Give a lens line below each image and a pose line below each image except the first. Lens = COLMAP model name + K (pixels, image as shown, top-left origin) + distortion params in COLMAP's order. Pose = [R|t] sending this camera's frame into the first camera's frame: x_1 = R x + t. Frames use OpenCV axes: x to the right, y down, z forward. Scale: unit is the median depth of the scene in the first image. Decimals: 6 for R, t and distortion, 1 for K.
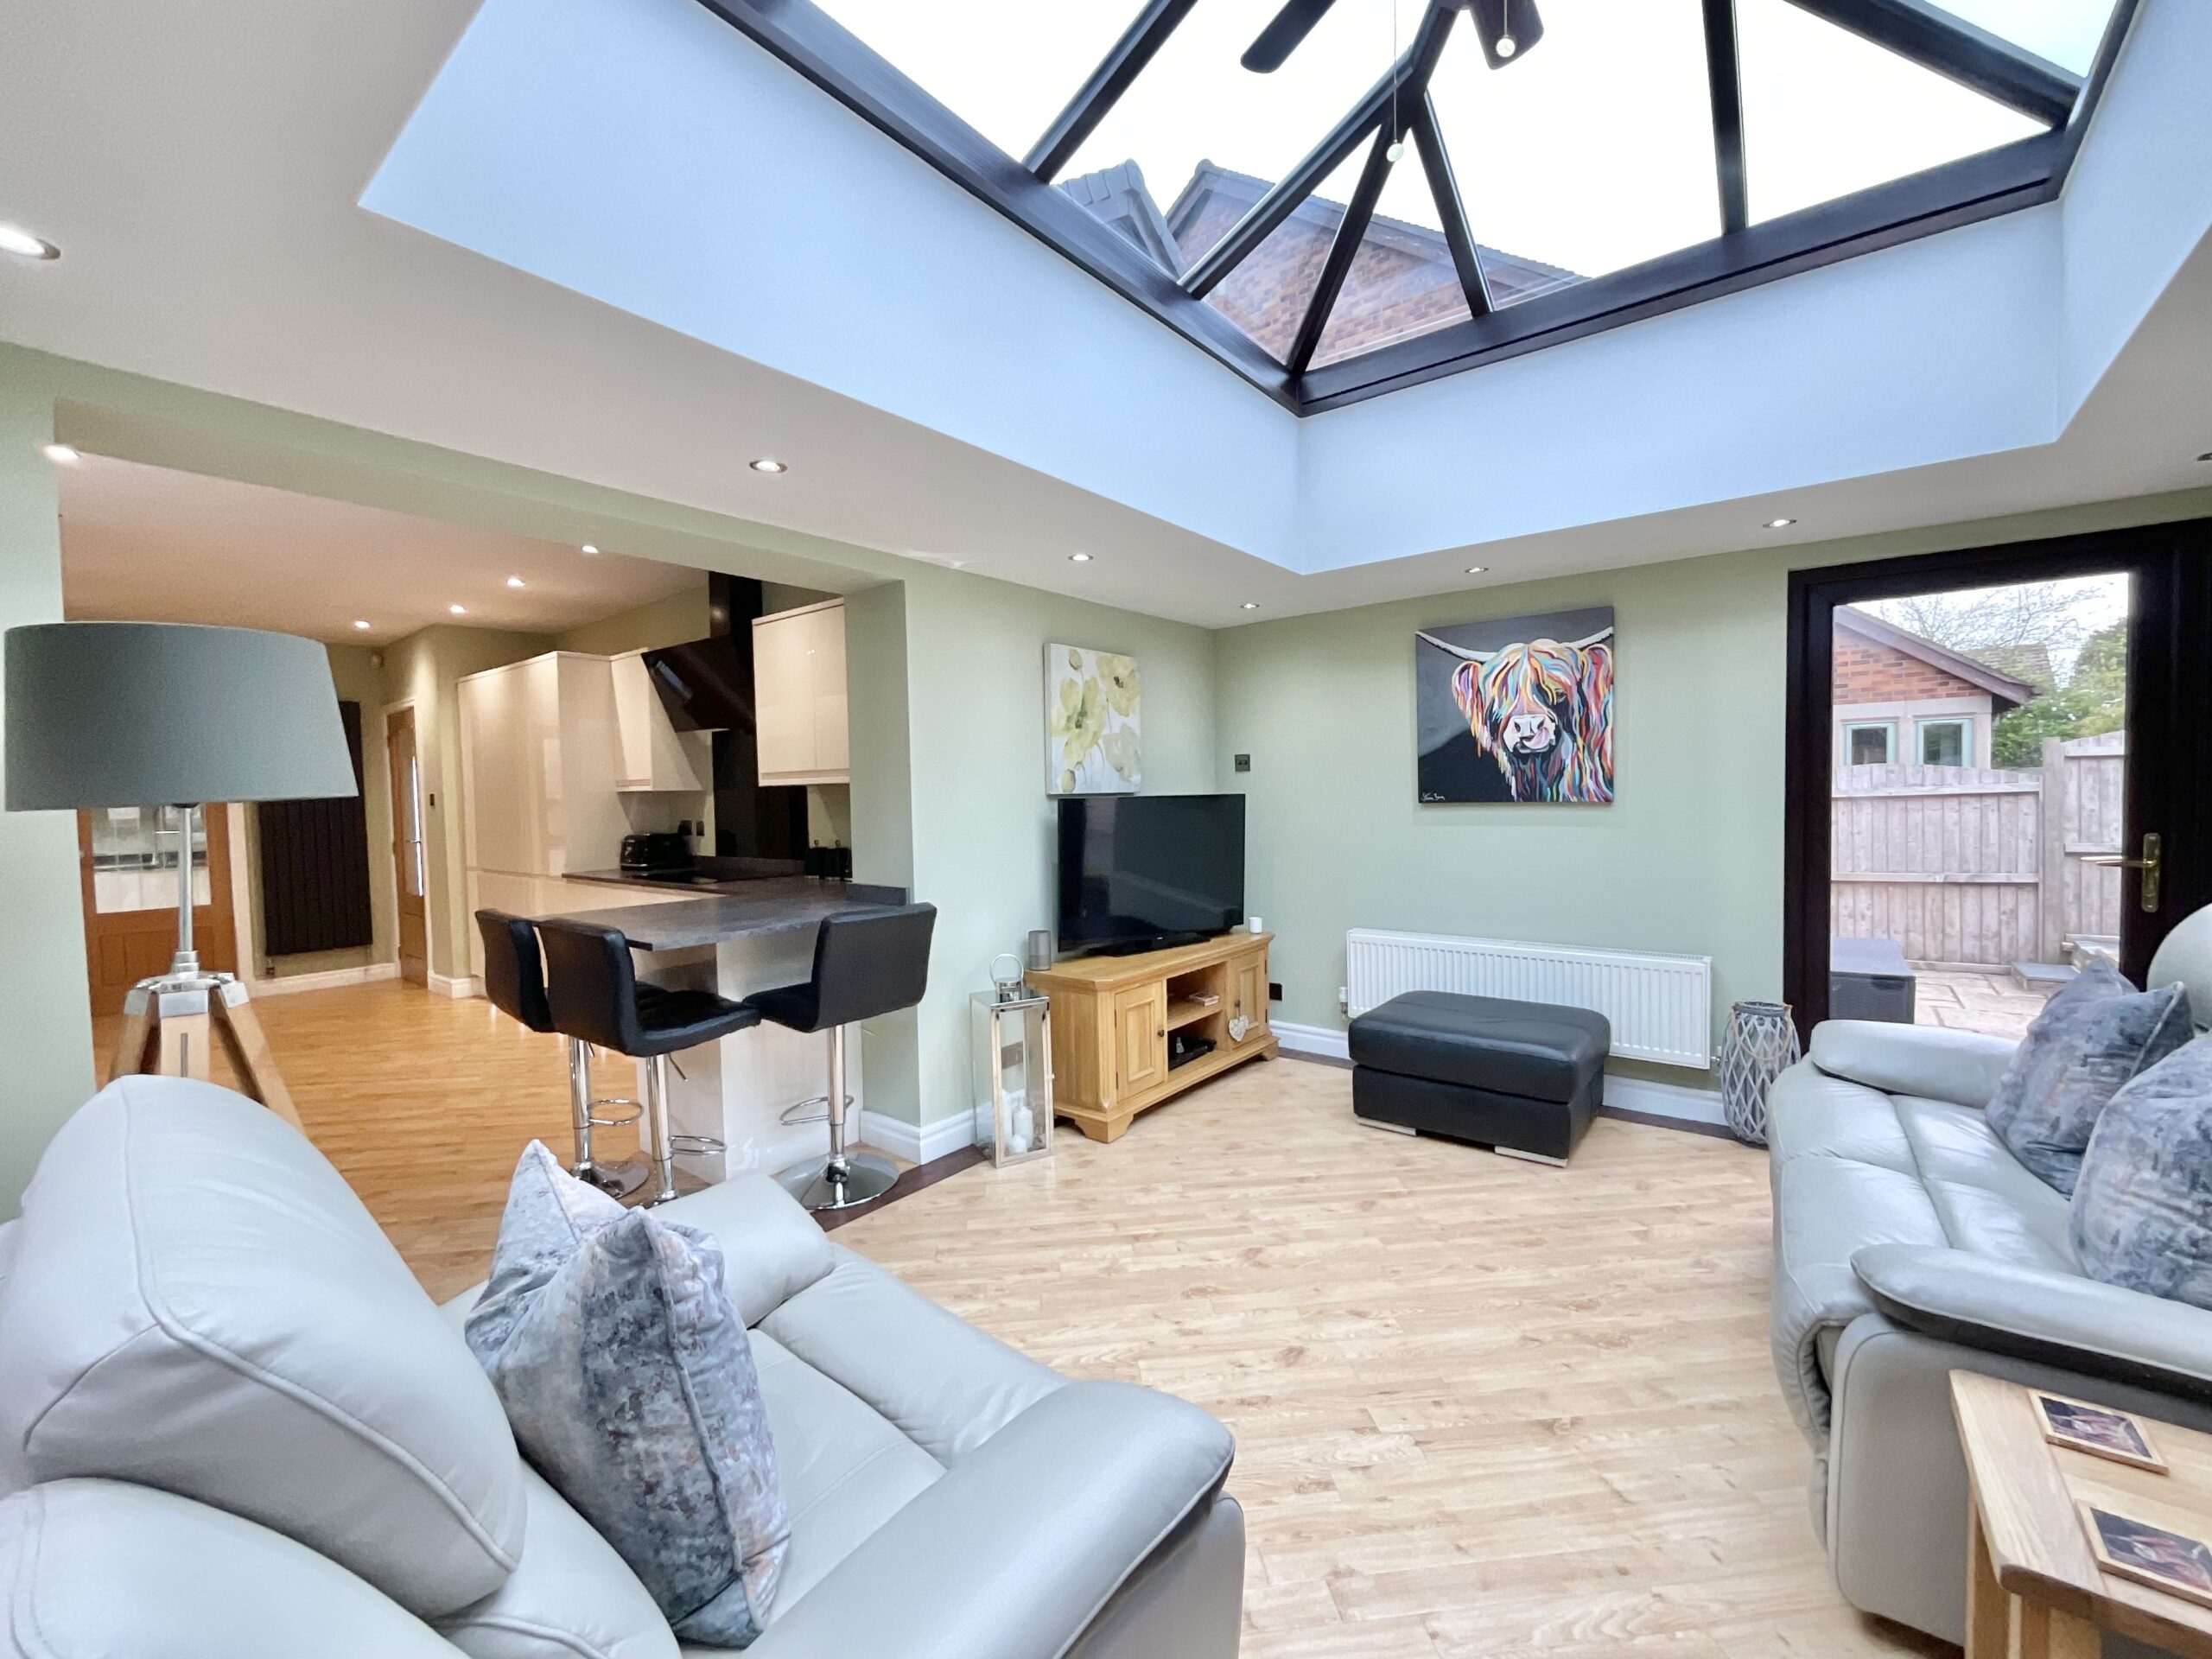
lens RADIAL K [[899.3, 0, 1106.0], [0, 899.3, 829.5], [0, 0, 1]] dist [0.000218, 0.000948]
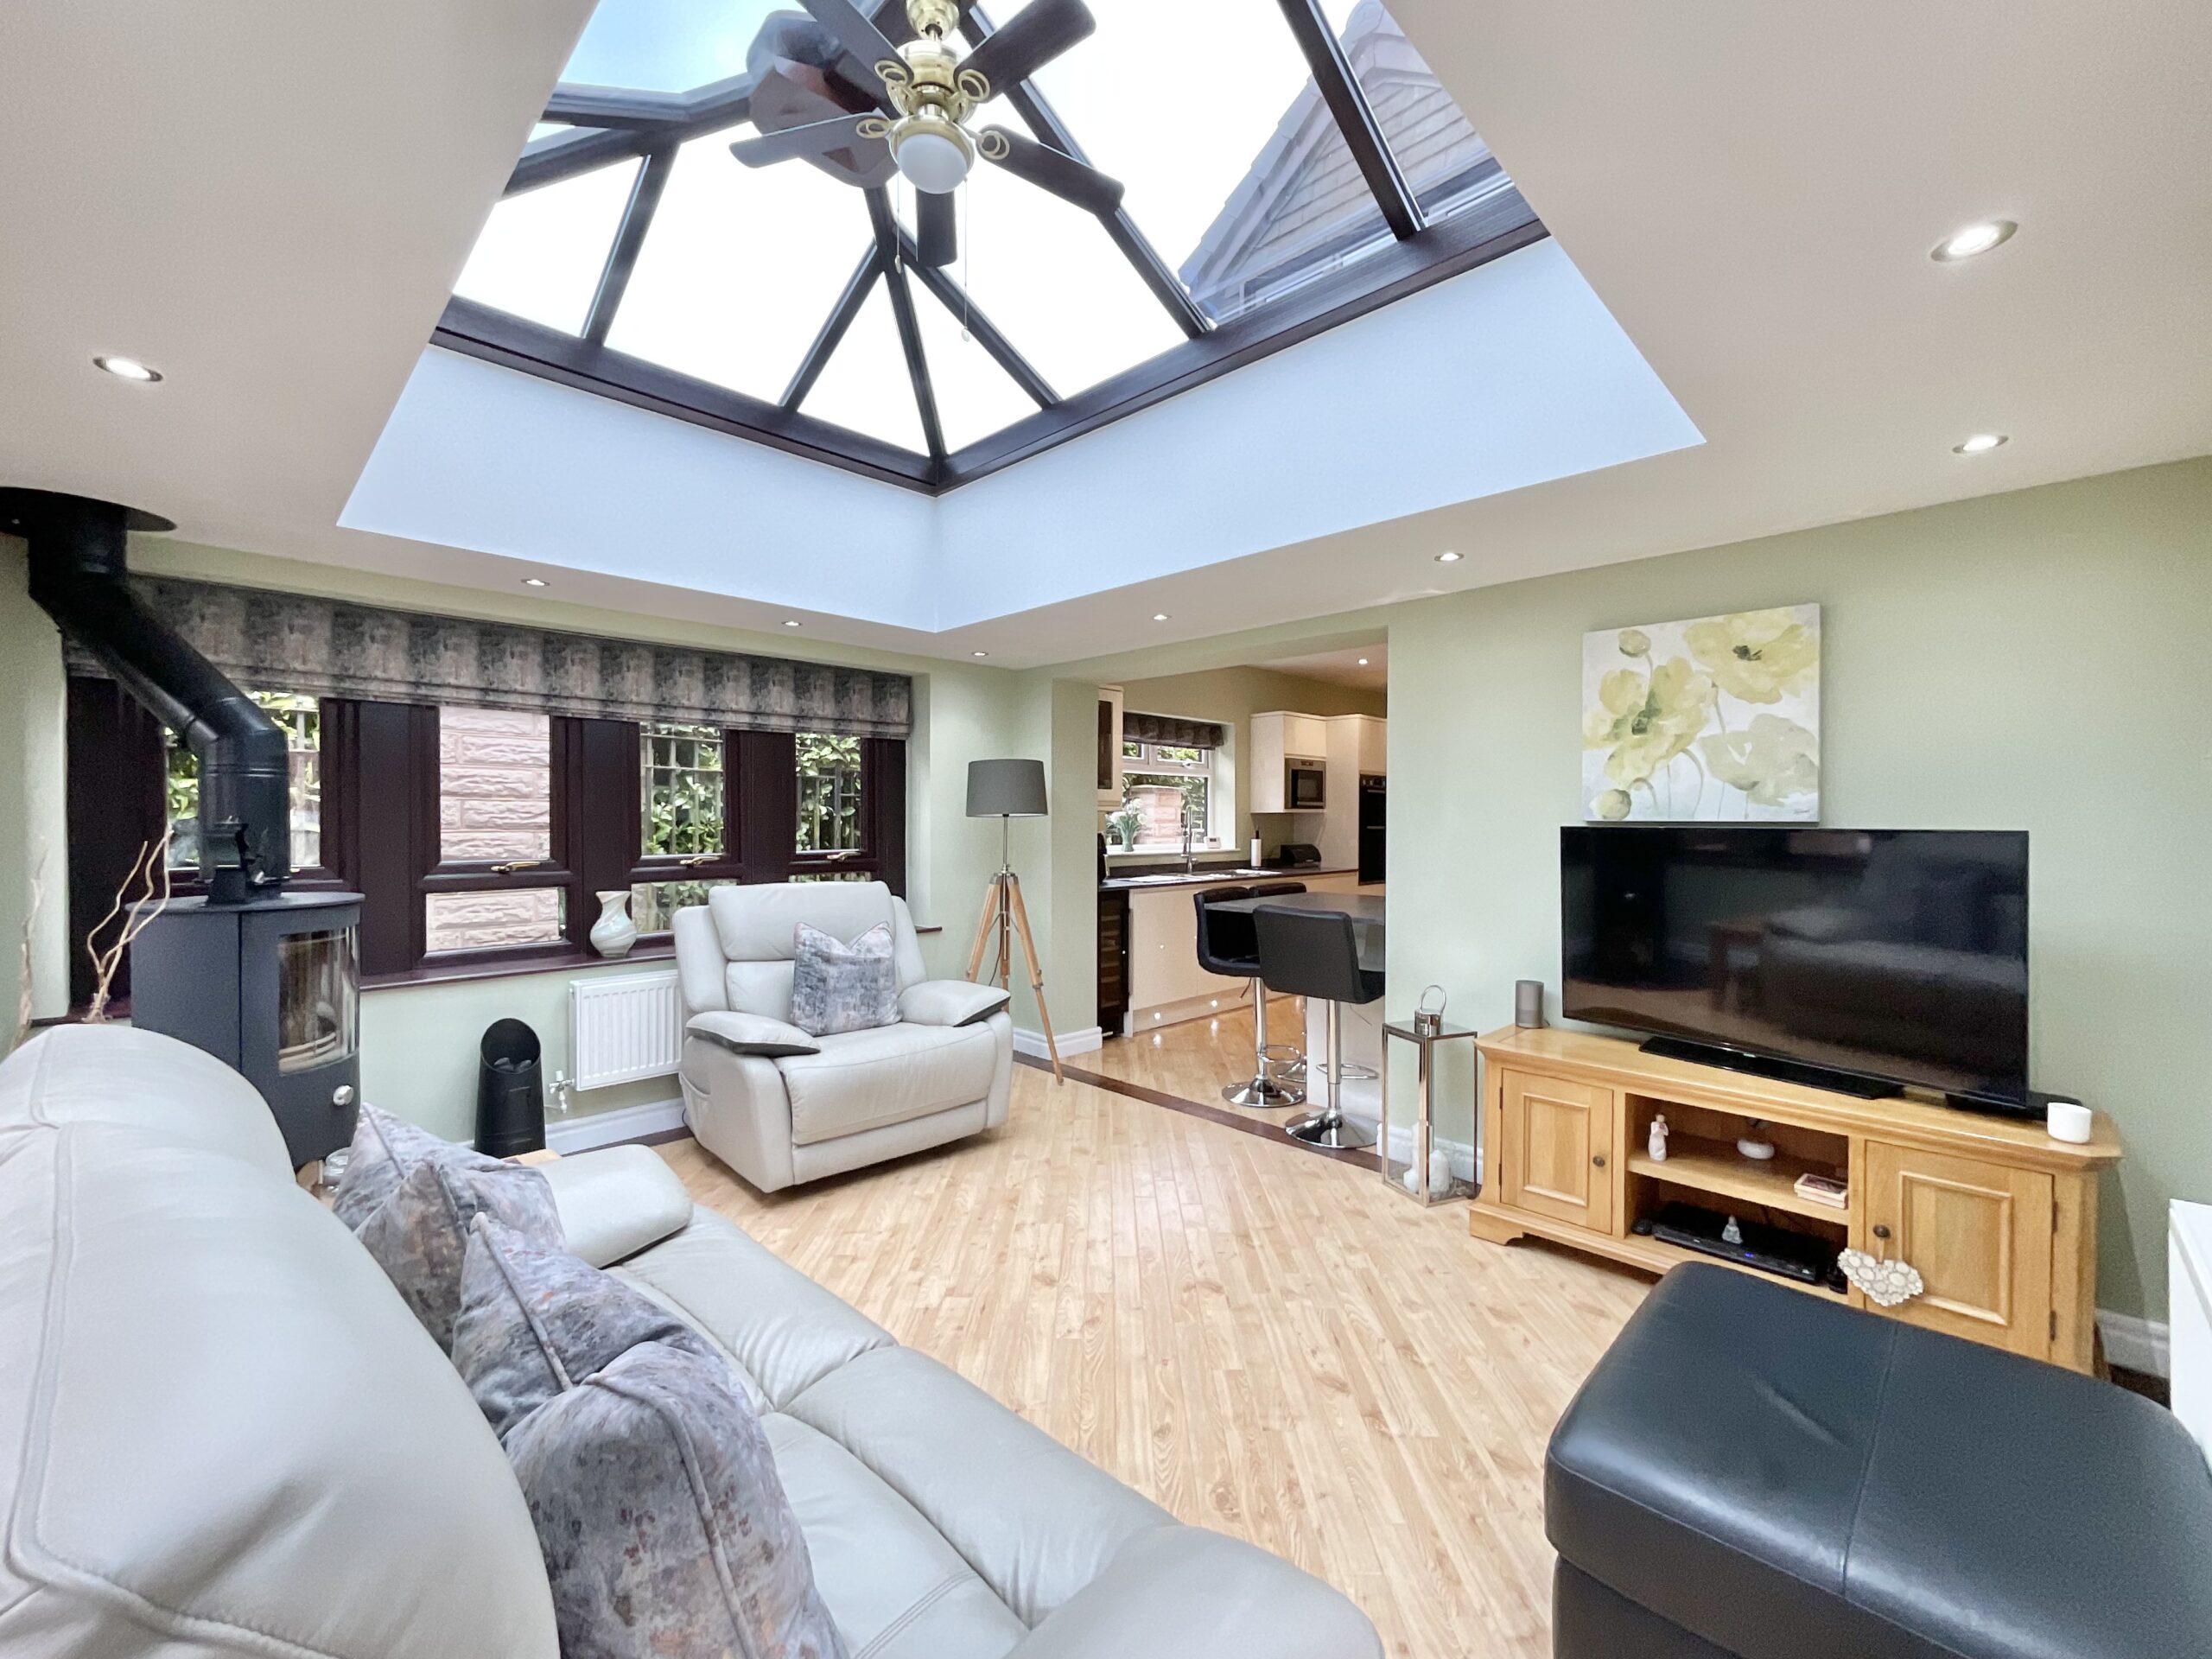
lens RADIAL K [[899.3, 0, 1106.0], [0, 899.3, 829.5], [0, 0, 1]] dist [0.000218, 0.000948]
pose [[-0.105618, 0.032331, -0.993881, 0.715773], [-0.042083, 0.998431, 0.036951, -0.039605], [0.993516, 0.045729, -0.104092, 0.604371]]
